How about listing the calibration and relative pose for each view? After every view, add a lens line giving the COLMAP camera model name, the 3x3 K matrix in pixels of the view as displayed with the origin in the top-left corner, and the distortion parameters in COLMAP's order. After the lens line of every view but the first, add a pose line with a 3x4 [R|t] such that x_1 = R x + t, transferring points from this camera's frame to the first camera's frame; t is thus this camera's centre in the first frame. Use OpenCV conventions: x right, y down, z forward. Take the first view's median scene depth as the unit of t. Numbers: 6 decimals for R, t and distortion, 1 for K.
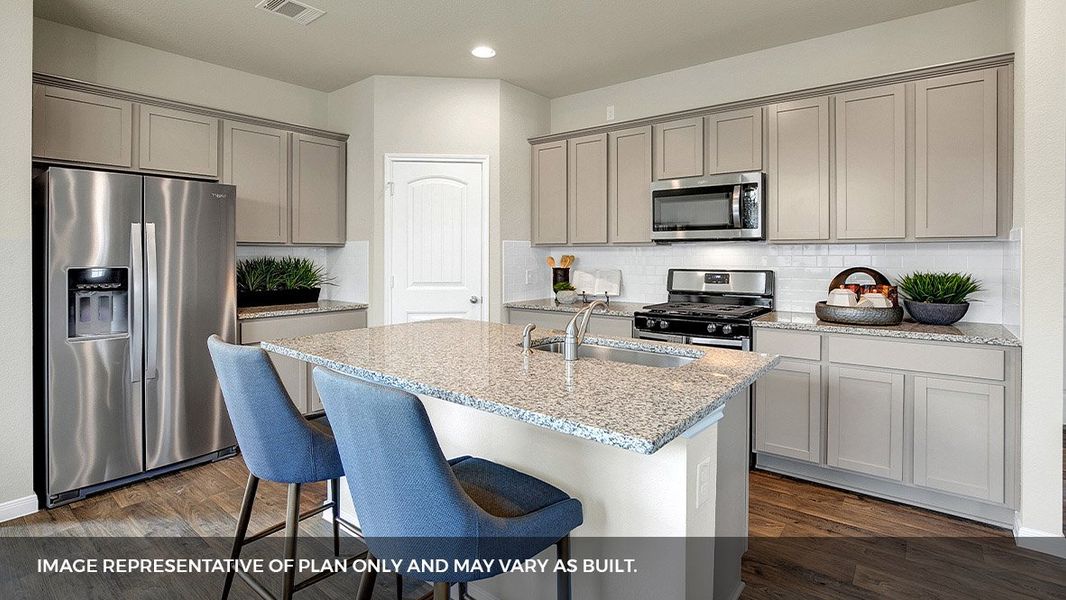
lens RADIAL K [[509.4, 0, 532.3], [0, 509.4, 251.6], [0, 0, 1]] dist [-0.036773, 0.010805]
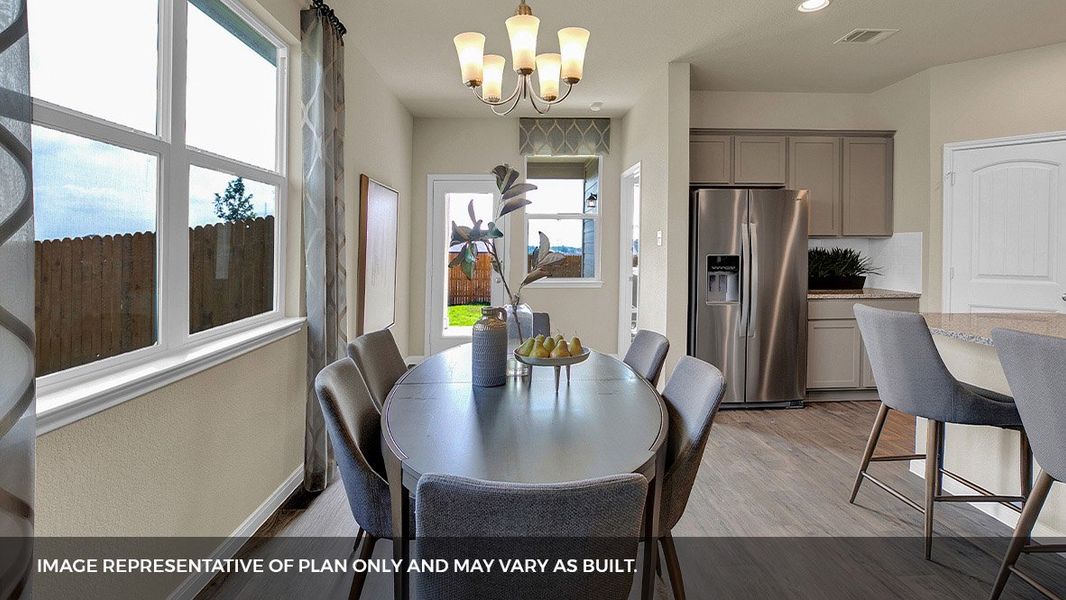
lens RADIAL K [[509.4, 0, 538.9], [0, 509.4, 257.4], [0, 0, 1]] dist [-0.036773, 0.010805]
pose [[0.660085, 0.013518, -0.751069, -0.084800], [0.006709, 0.999692, 0.023889, 0.000248], [0.751161, -0.020808, 0.659791, -0.282409]]
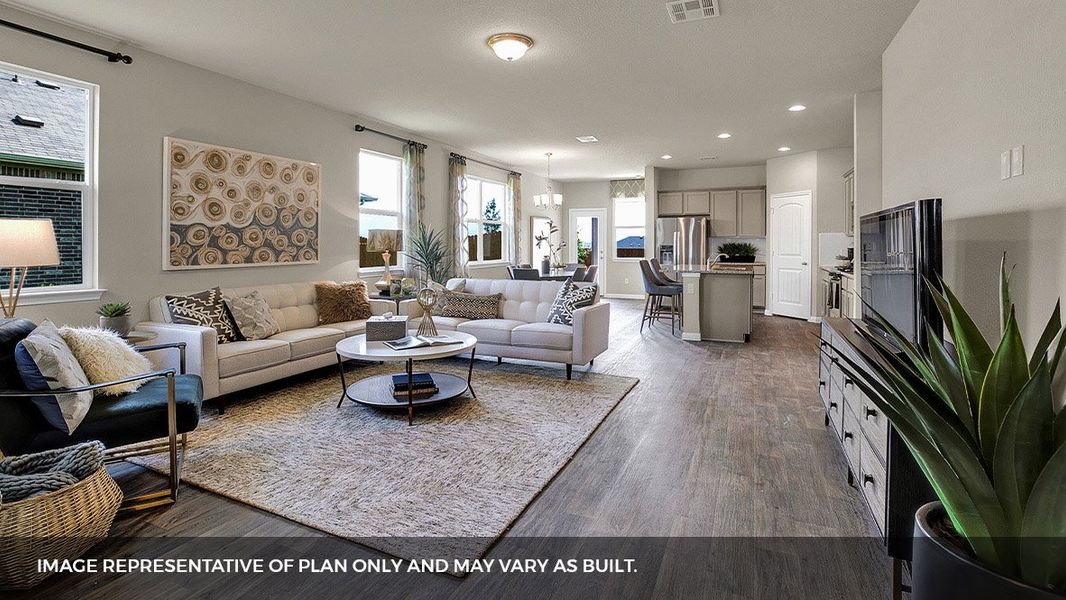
lens RADIAL K [[509.4, 0, 536.1], [0, 509.4, 243.4], [0, 0, 1]] dist [-0.036773, 0.010805]
pose [[0.266097, -0.002395, -0.963943, 1.733405], [0.005010, 0.999987, -0.001102, 0.014623], [0.963933, -0.004536, 0.266106, -0.621186]]
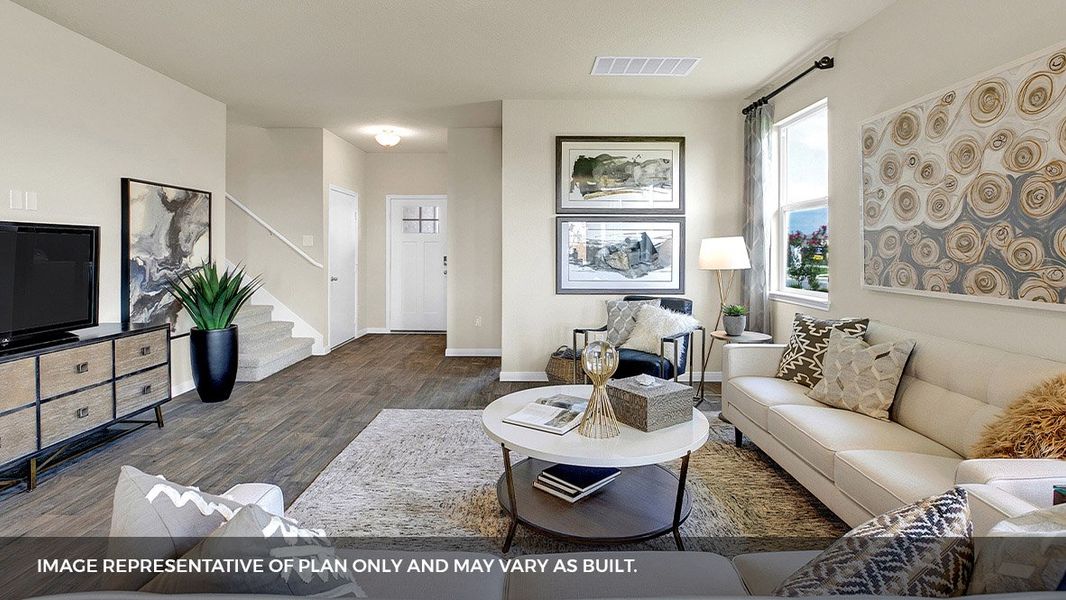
lens RADIAL K [[509.4, 0, 526.9], [0, 509.4, 268.0], [0, 0, 1]] dist [-0.036773, 0.010805]
pose [[-0.628888, -0.028227, 0.776983, 0.142821], [-0.008568, 0.999532, 0.029377, 0.010729], [-0.777448, 0.011818, -0.628836, -0.102179]]
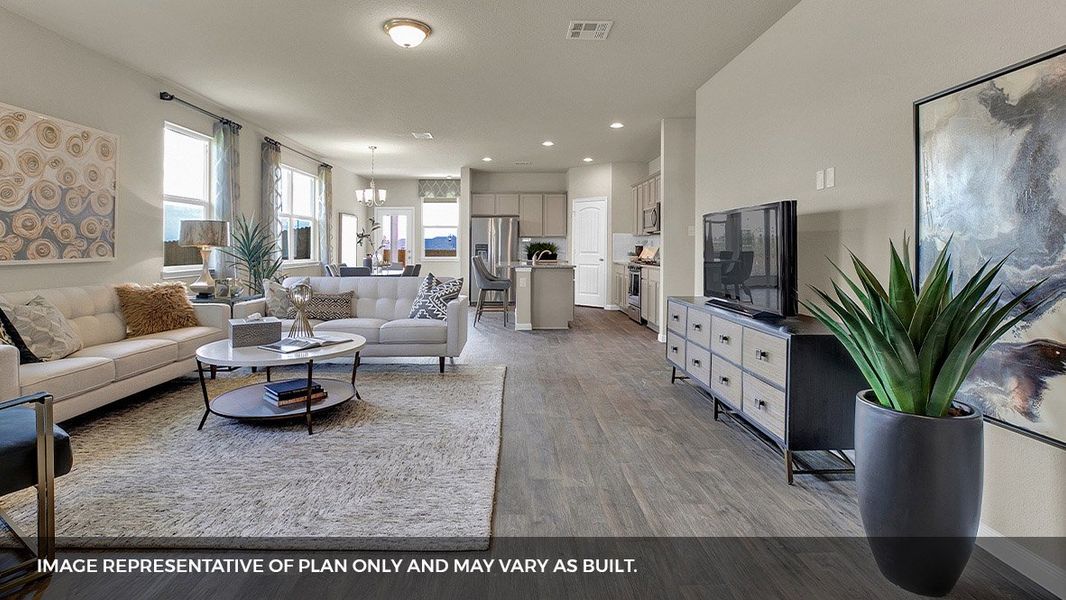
lens RADIAL K [[509.4, 0, 536.3], [0, 509.4, 247.2], [0, 0, 1]] dist [-0.036773, 0.010805]
pose [[0.660240, -0.000512, -0.751054, 1.645271], [0.003192, 0.999993, 0.002124, 0.037451], [0.751048, -0.003800, 0.660237, -0.872332]]
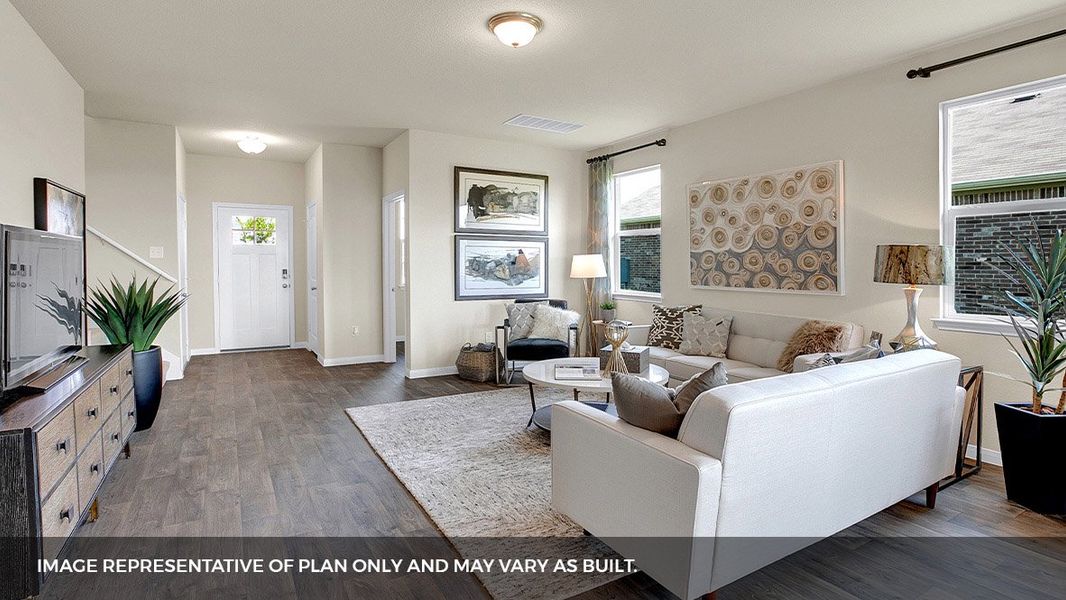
lens RADIAL K [[509.4, 0, 532.1], [0, 509.4, 292.5], [0, 0, 1]] dist [-0.036773, 0.010805]
pose [[-0.936543, -0.024305, 0.349710, 0.367863], [-0.006865, 0.998674, 0.051025, 0.010436], [-0.350486, 0.045386, -0.935468, 0.415347]]
